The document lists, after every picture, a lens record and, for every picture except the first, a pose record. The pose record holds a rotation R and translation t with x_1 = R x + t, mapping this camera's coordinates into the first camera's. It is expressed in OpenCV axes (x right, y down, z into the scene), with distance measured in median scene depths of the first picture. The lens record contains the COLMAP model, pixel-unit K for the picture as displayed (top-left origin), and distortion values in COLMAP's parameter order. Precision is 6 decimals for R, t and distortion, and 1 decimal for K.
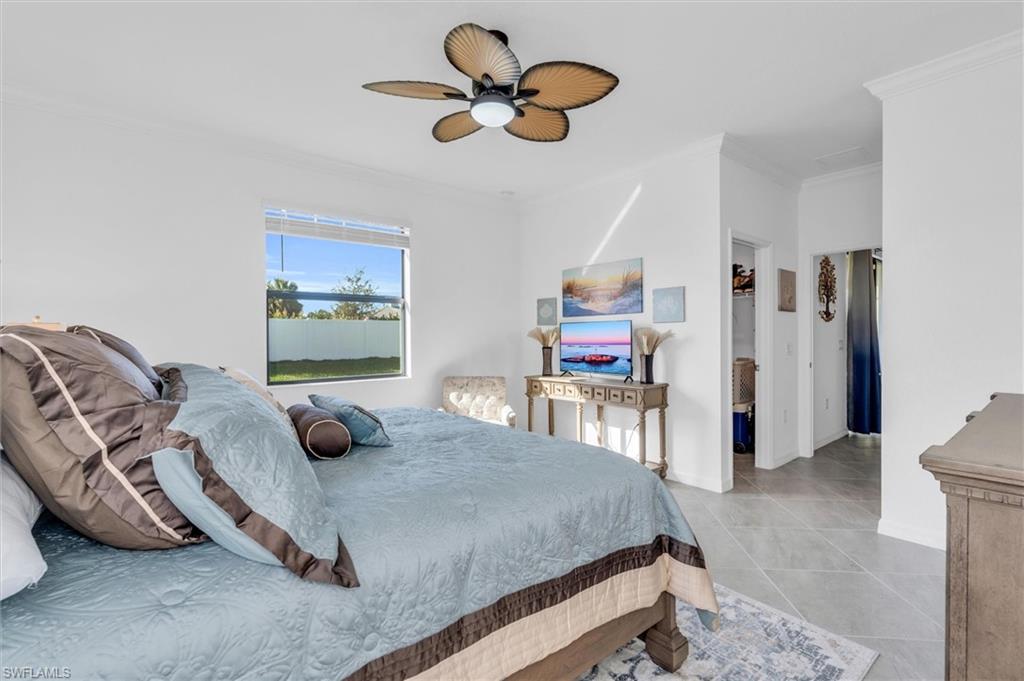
lens RADIAL K [[462.2, 0, 514.3], [0, 462.2, 336.9], [0, 0, 1]] dist [-0.000854, 0.000268]
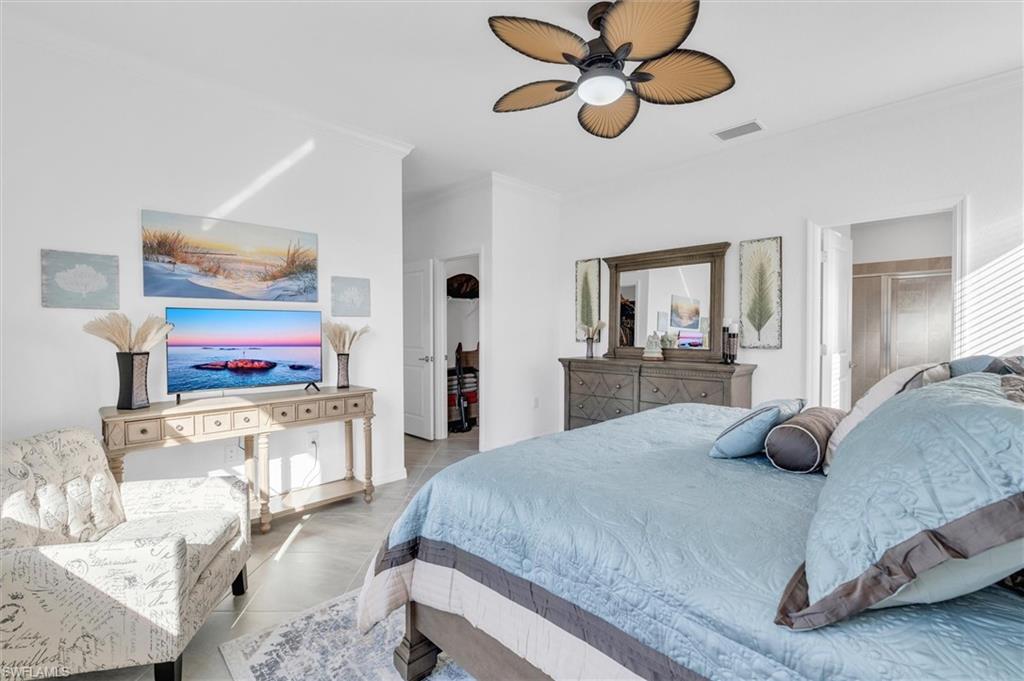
lens RADIAL K [[462.2, 0, 514.3], [0, 462.2, 336.9], [0, 0, 1]] dist [-0.000854, 0.000268]
pose [[-0.089335, -0.008306, 0.995967, -0.524474], [0.002081, 0.999961, 0.008526, 0.001304], [-0.995999, 0.002834, -0.089314, 0.688846]]
